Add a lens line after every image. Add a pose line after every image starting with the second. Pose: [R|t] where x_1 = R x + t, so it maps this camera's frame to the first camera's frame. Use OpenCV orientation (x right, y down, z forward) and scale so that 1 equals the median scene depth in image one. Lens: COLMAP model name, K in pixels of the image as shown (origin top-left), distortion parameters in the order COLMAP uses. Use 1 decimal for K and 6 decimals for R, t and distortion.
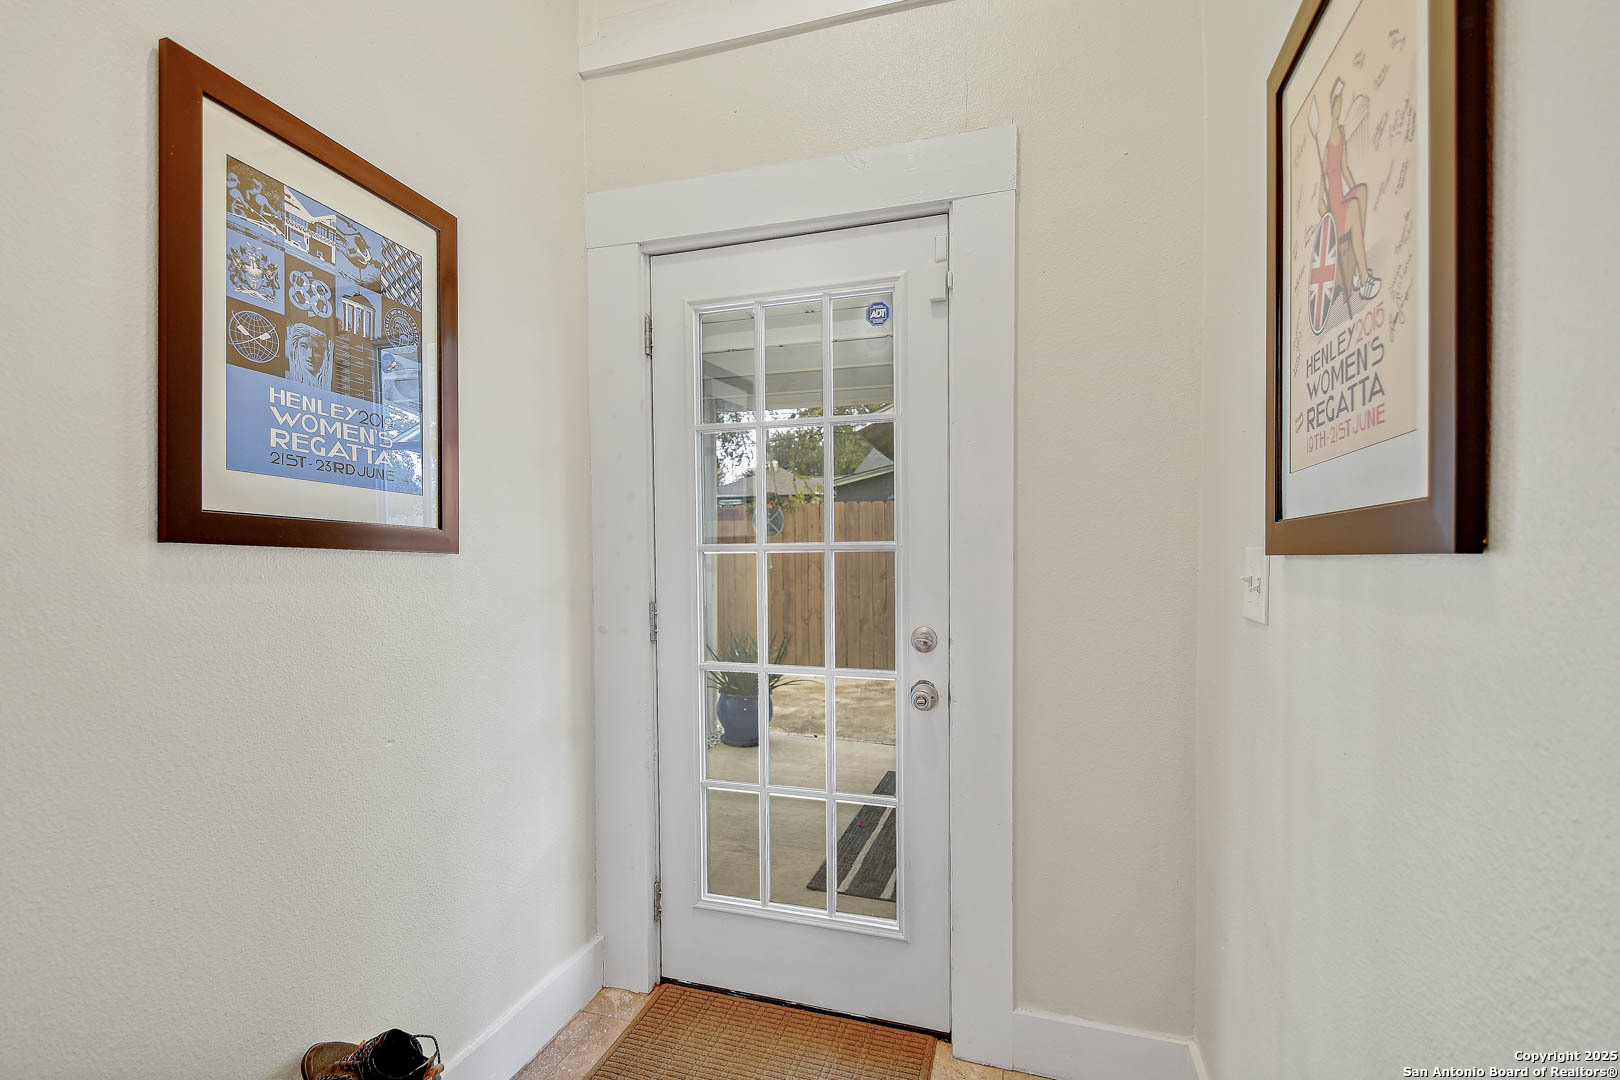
lens RADIAL K [[728.7, 0, 811.4], [0, 728.7, 549.7], [0, 0, 1]] dist [0.014496, -0.006571]
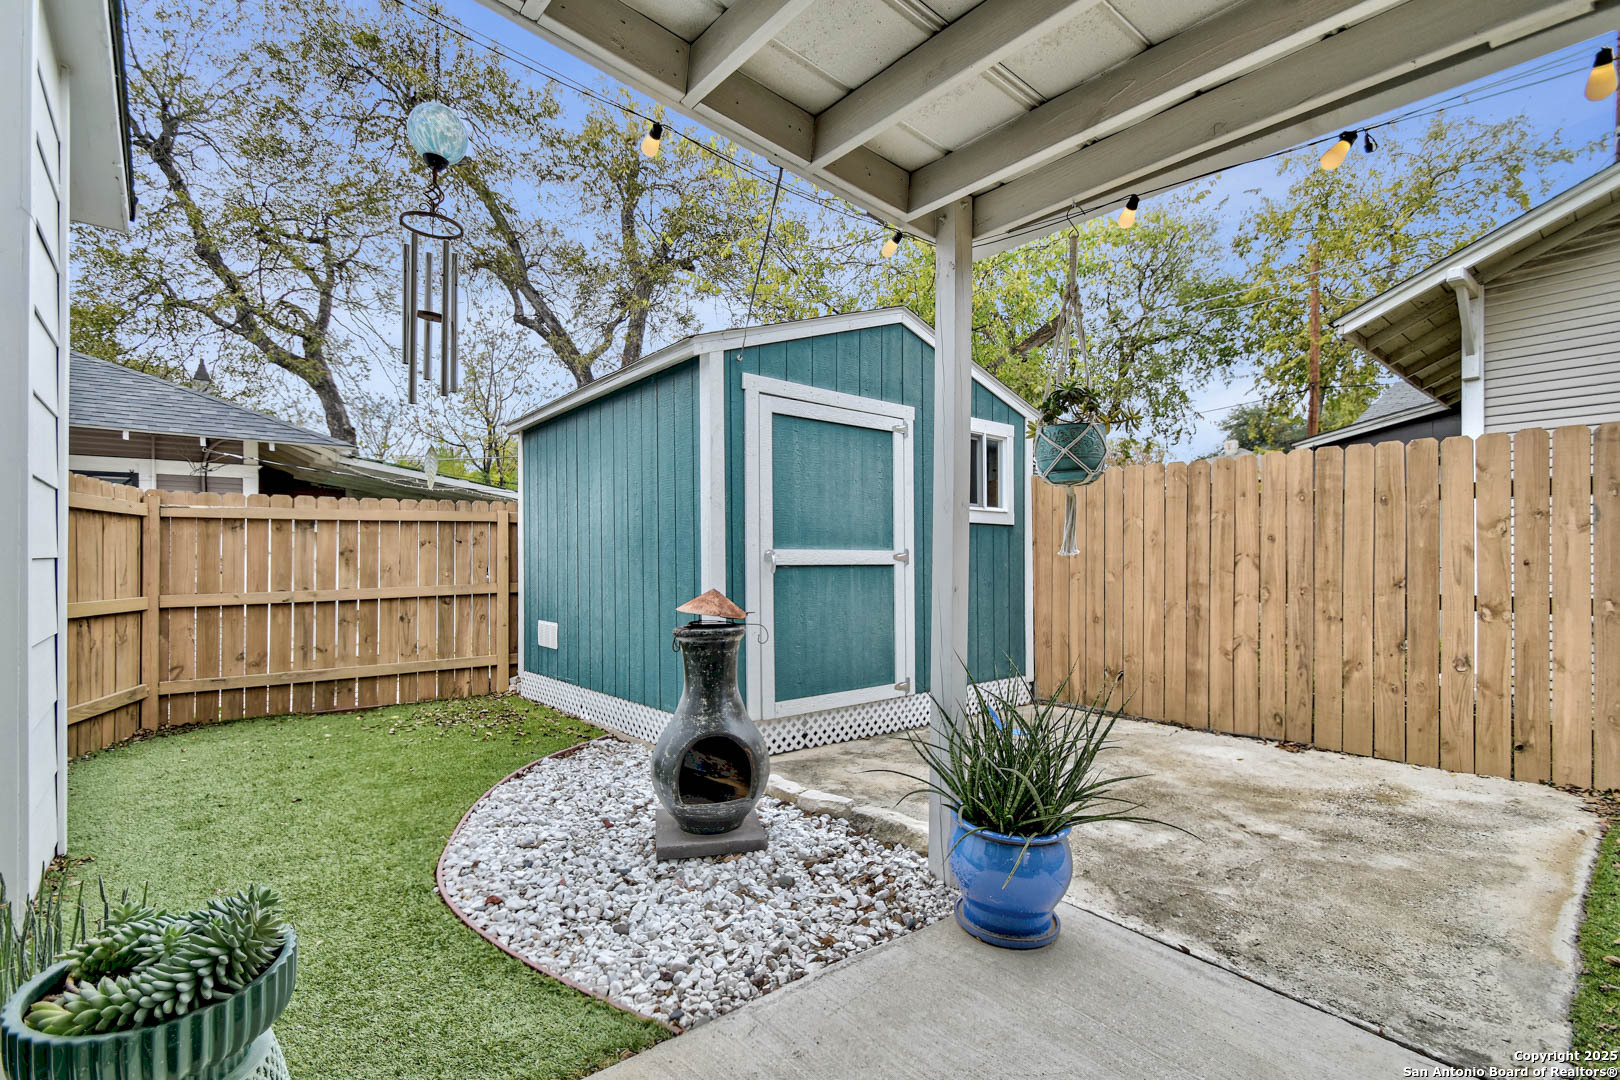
lens RADIAL K [[728.7, 0, 806.0], [0, 728.7, 560.6], [0, 0, 1]] dist [0.014496, -0.006571]
pose [[0.831577, 0.010577, -0.555309, 0.035851], [-0.004394, 0.999913, 0.012465, 0.015783], [0.555392, -0.007925, 0.831551, 0.321333]]
